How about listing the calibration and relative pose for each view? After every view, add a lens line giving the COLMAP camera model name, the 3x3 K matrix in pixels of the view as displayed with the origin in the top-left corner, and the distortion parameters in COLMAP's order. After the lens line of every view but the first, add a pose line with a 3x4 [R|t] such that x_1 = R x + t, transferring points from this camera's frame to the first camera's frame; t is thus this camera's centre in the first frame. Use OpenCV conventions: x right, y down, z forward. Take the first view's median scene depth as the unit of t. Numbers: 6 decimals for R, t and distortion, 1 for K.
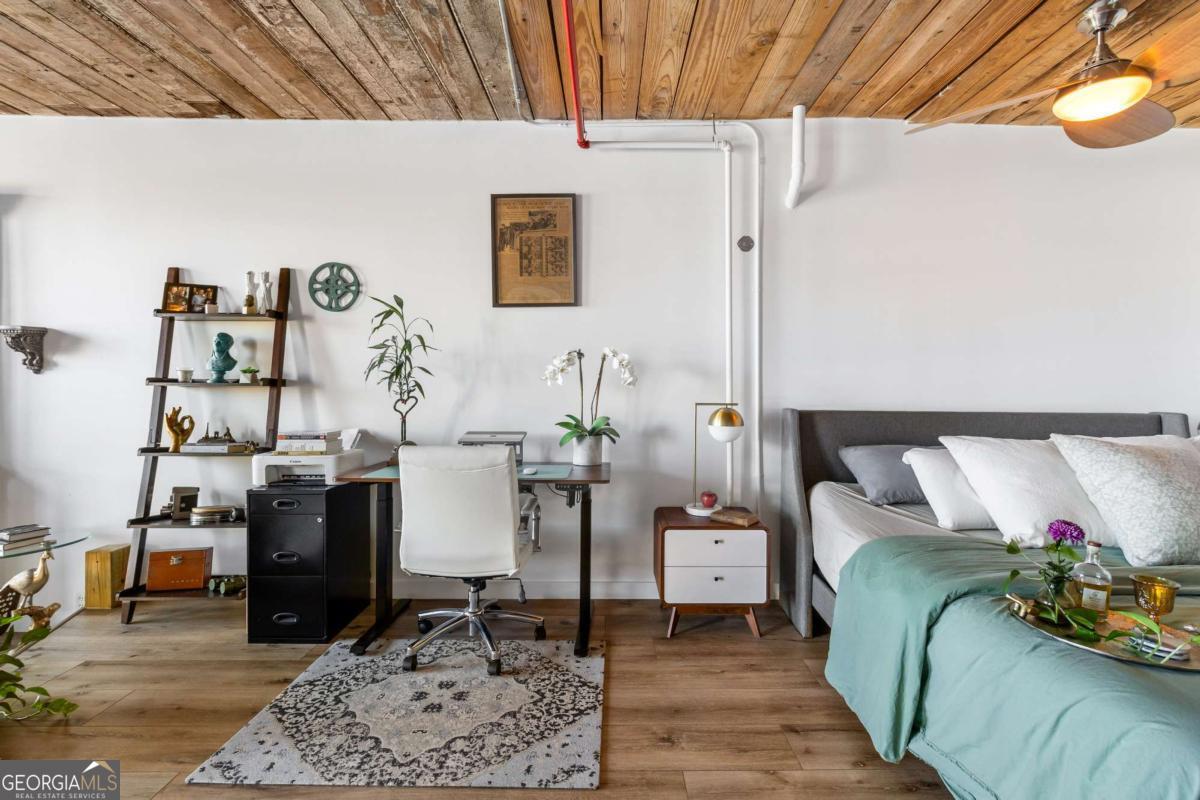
lens RADIAL K [[557.8, 0, 609.8], [0, 557.8, 388.7], [0, 0, 1]] dist [0.004298, -0.001309]
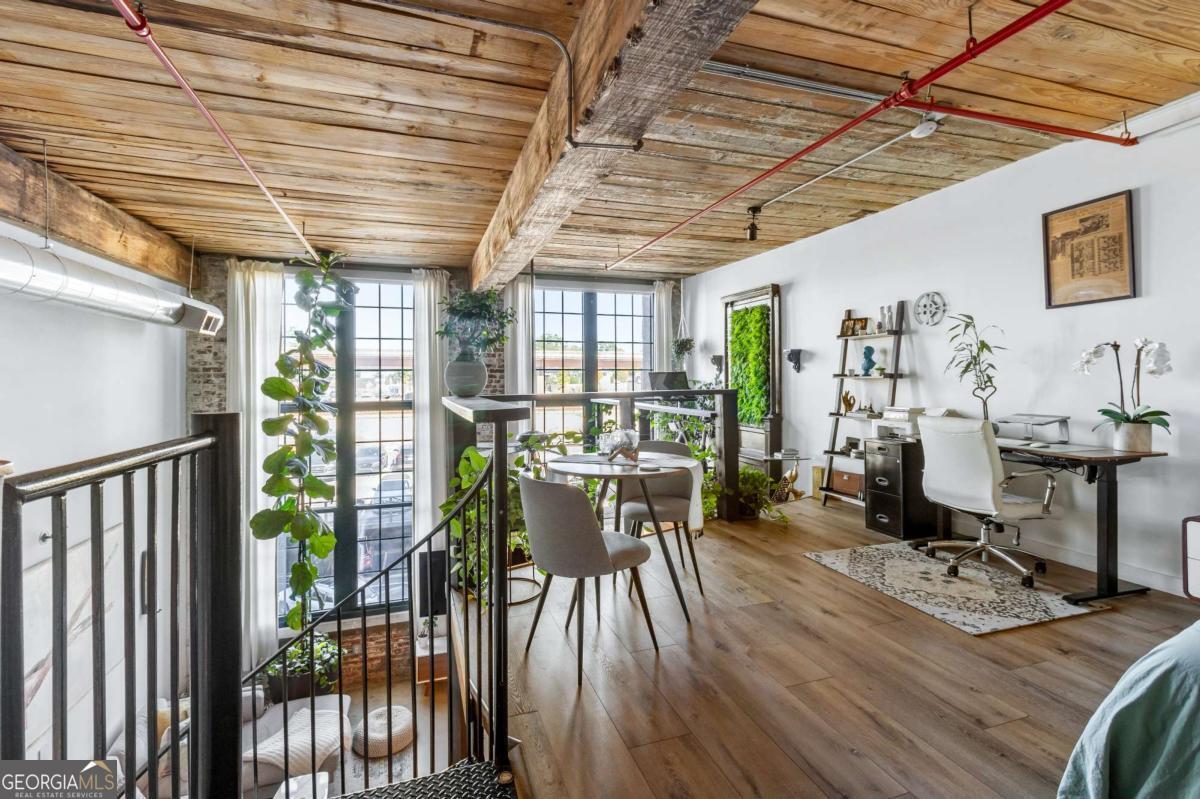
lens RADIAL K [[557.8, 0, 607.5], [0, 557.8, 376.3], [0, 0, 1]] dist [0.004298, -0.001309]
pose [[0.314916, -0.010769, -0.949058, 0.688730], [0.004924, 0.999941, -0.009713, 0.002131], [0.949107, -0.001614, 0.314951, -0.275972]]
